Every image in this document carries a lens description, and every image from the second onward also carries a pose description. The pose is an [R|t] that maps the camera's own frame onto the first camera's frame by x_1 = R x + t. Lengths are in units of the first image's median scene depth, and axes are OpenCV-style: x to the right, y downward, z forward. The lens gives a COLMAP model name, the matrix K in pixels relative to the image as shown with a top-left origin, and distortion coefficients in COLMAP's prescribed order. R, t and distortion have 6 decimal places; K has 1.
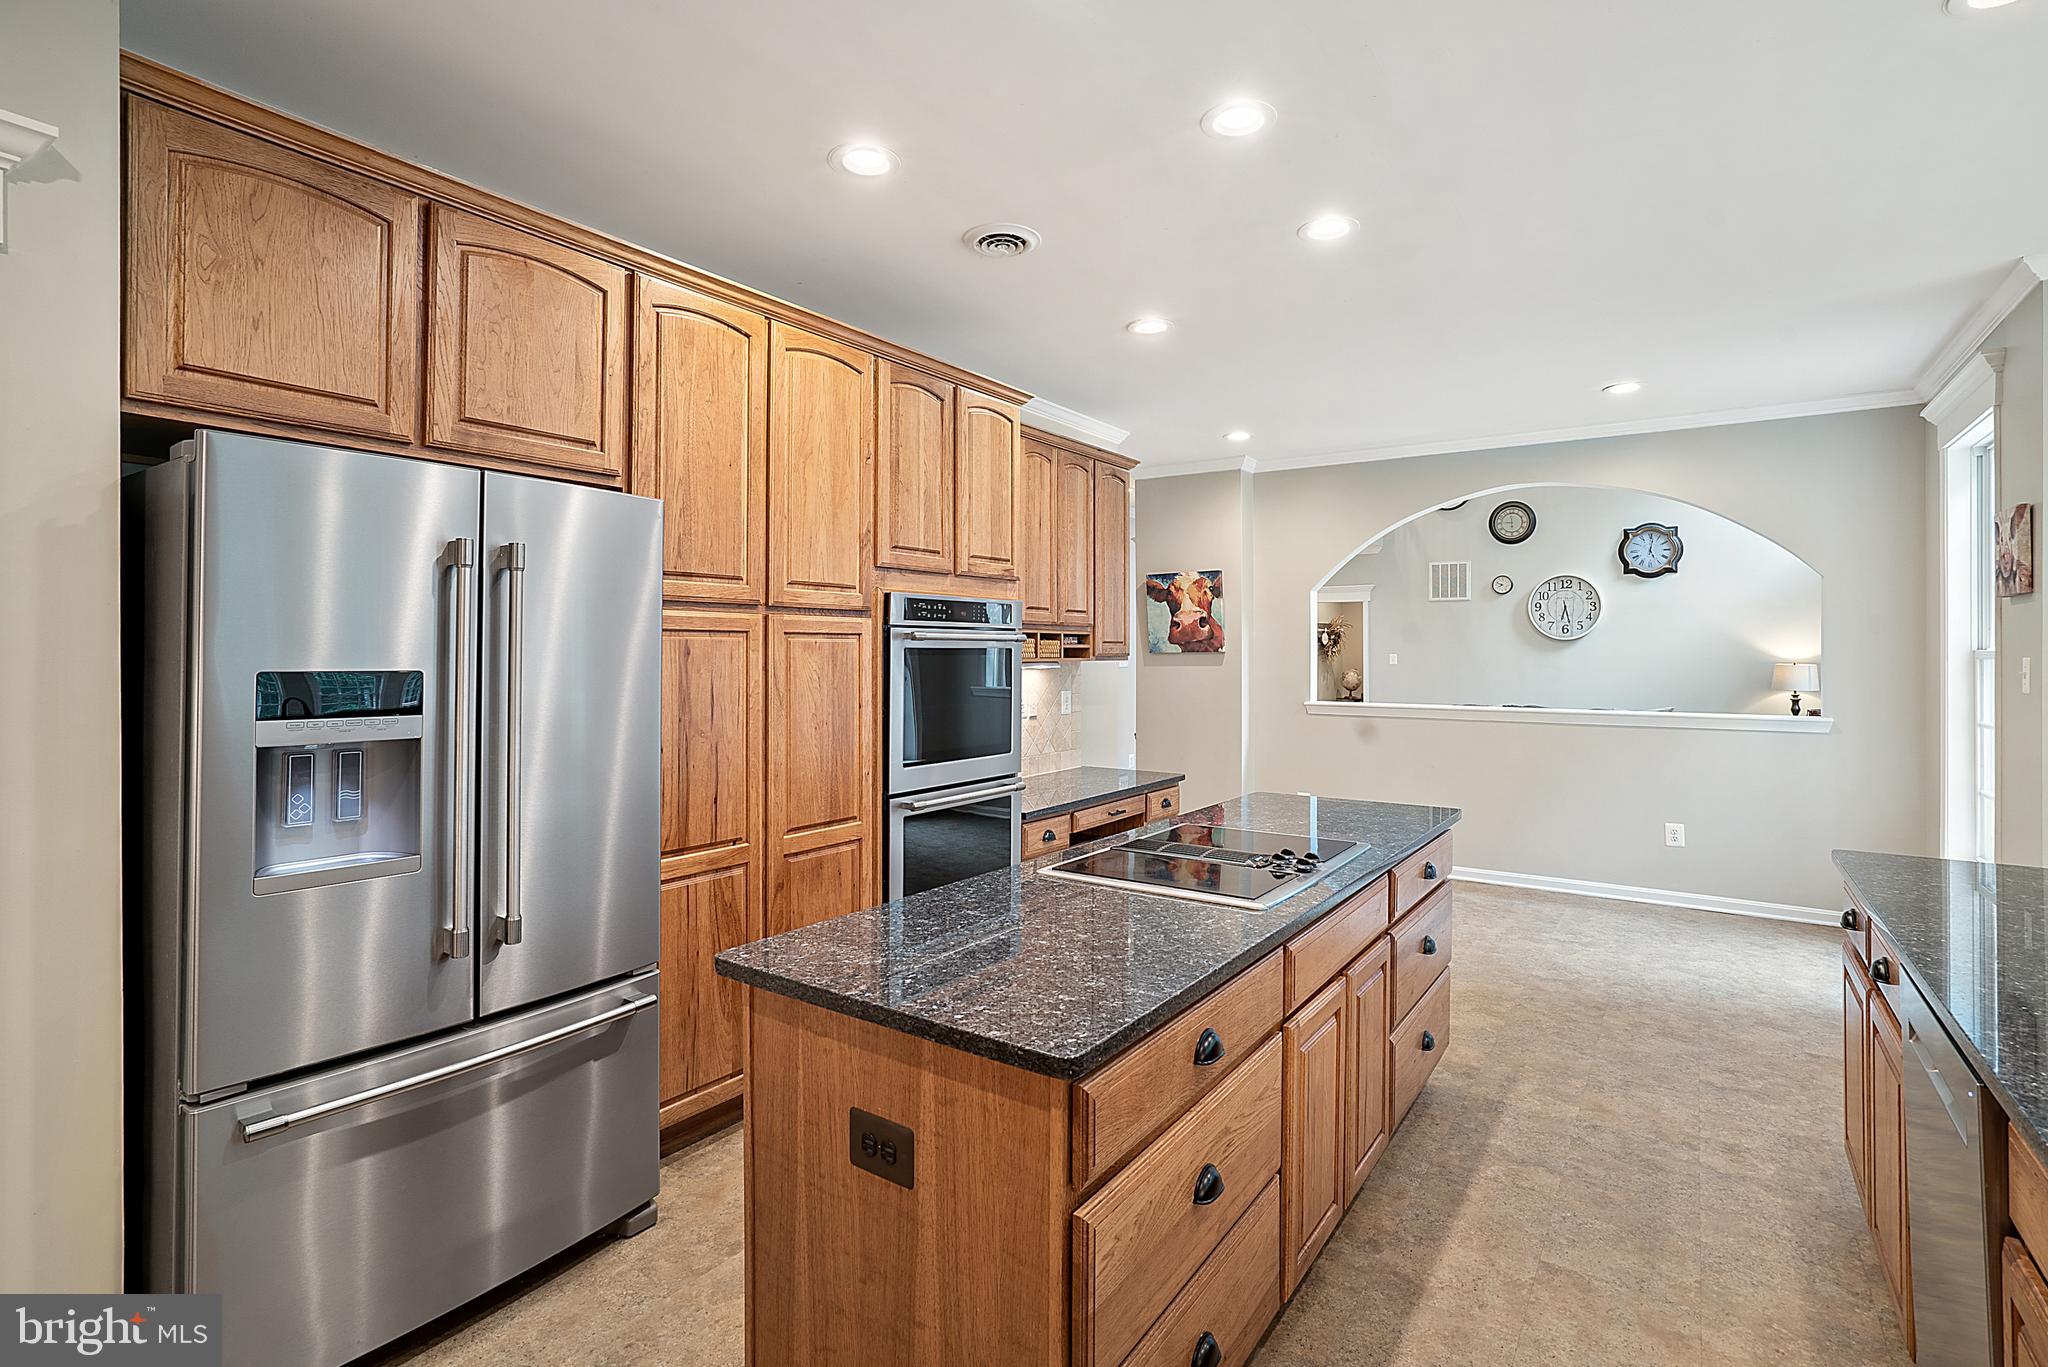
lens RADIAL K [[961.8, 0, 1021.0], [0, 961.8, 641.1], [0, 0, 1]] dist [0.003982, 0.000541]
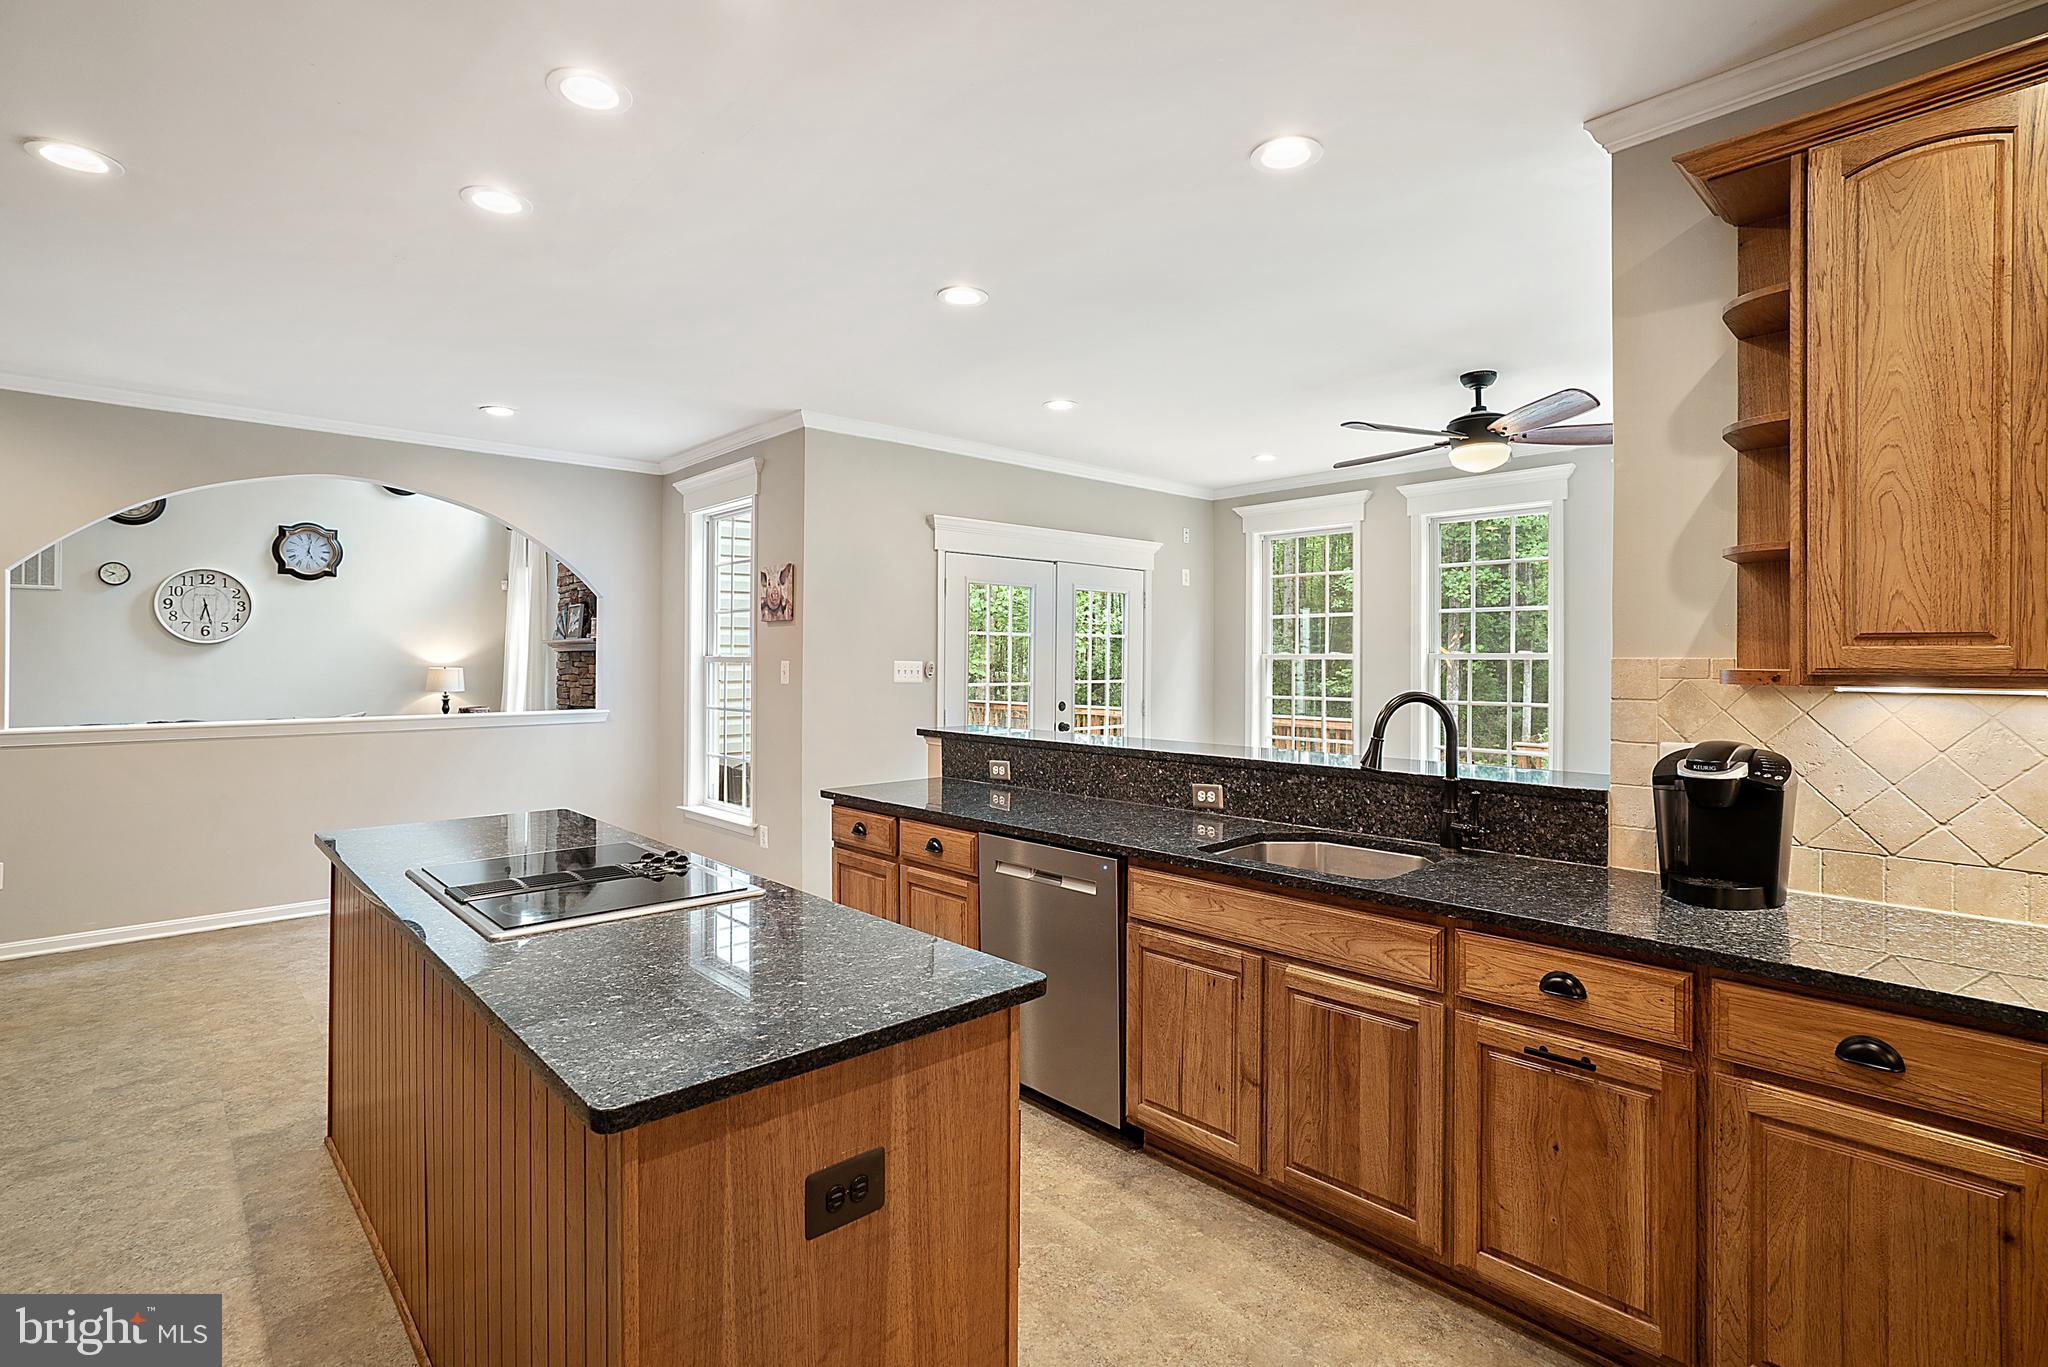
lens RADIAL K [[980.8, 0, 1023.7], [0, 980.8, 647.6], [0, 0, 1]] dist [-0.002016, 0.010232]
pose [[0.216779, 0.007678, 0.976190, -0.148195], [-0.009689, 0.999937, -0.005713, 0.000522], [-0.976173, -0.008220, 0.216840, 0.090285]]
